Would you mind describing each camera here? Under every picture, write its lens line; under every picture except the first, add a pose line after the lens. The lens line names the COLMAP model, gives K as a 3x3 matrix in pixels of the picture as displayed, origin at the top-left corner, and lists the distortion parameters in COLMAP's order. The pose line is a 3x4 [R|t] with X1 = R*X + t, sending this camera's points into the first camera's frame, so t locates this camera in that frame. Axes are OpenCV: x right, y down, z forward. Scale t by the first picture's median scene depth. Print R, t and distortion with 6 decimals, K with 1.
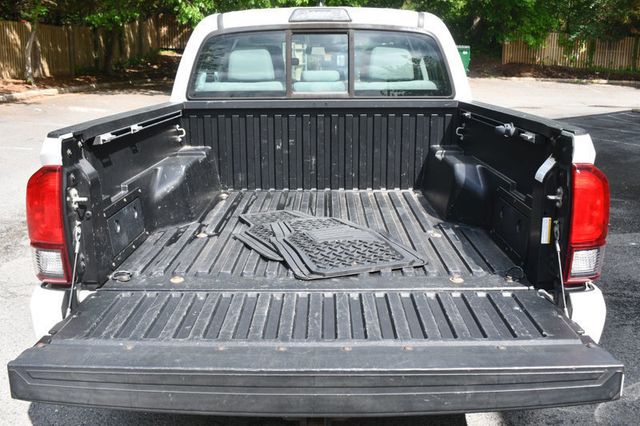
lens RADIAL K [[608.8, 0, 334.7], [0, 608.8, 199.5], [0, 0, 1]] dist [-0.082350, 0.000000]
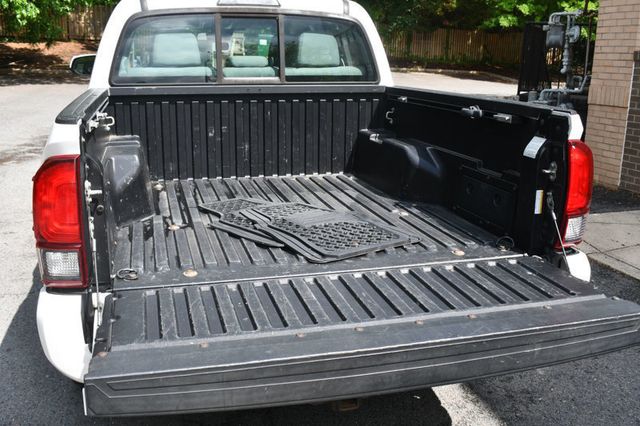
lens RADIAL K [[608.8, 0, 315.1], [0, 608.8, 195.3], [0, 0, 1]] dist [-0.082350, 0.000000]
pose [[0.966518, -0.045180, 0.252591, -0.292658], [0.042393, 0.998965, 0.016466, 0.003586], [-0.253074, -0.005207, 0.967433, 0.033661]]
